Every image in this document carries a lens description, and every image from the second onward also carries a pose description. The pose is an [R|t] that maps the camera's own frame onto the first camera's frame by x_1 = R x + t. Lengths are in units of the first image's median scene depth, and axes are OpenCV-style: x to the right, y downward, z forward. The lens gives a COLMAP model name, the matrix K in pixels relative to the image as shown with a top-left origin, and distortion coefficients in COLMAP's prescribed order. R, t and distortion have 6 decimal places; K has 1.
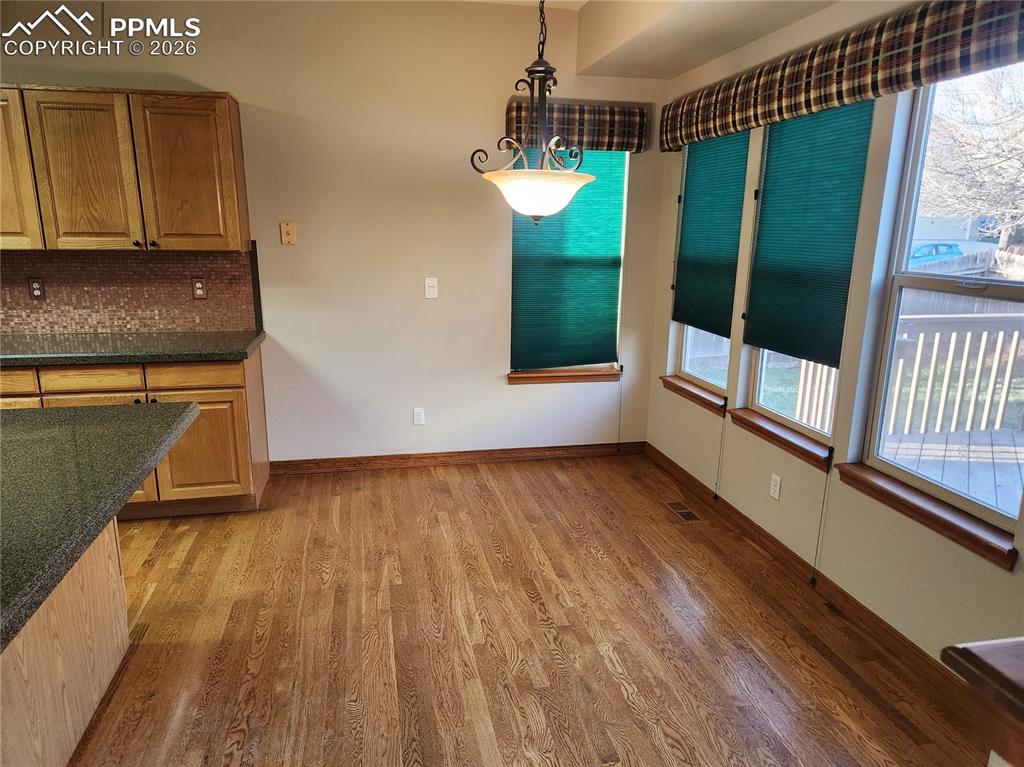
lens RADIAL K [[678.3, 0, 510.7], [0, 678.3, 390.3], [0, 0, 1]] dist [0.025357, -0.003502]
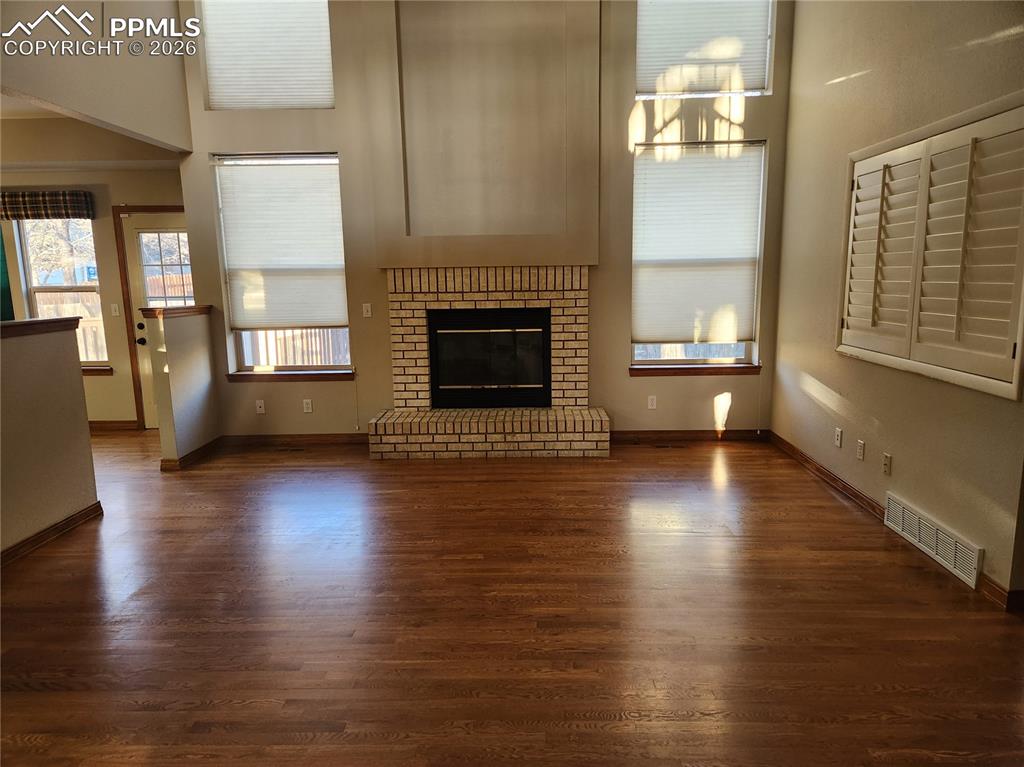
lens RADIAL K [[678.3, 0, 513.5], [0, 678.3, 383.1], [0, 0, 1]] dist [0.025357, -0.003502]
pose [[0.237621, -0.186472, 0.953291, -1.055123], [0.260610, 0.957658, 0.122366, 0.228598], [-0.935745, 0.219361, 0.276157, -0.920663]]
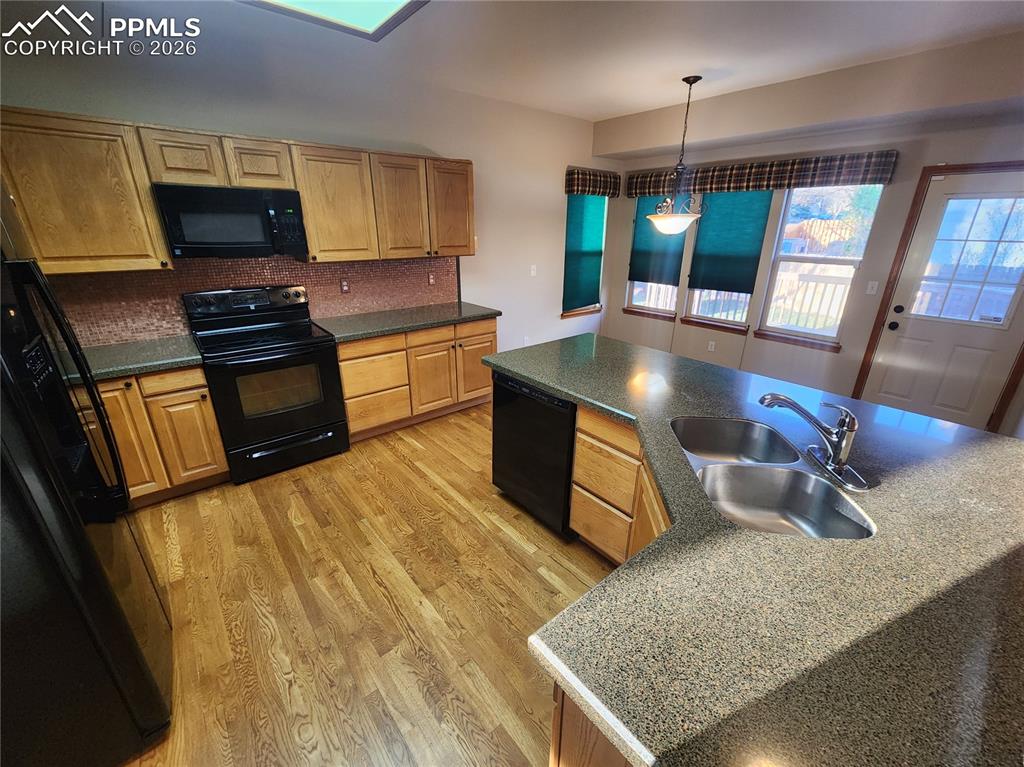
lens RADIAL K [[417.2, 0, 511.8], [0, 417.2, 379.9], [0, 0, 1]] dist [-0.002467, 0.000152]
pose [[0.885686, -0.165650, 0.433729, -0.818382], [0.112442, 0.982906, 0.145784, -0.034864], [-0.450463, -0.080349, 0.889172, -0.013729]]
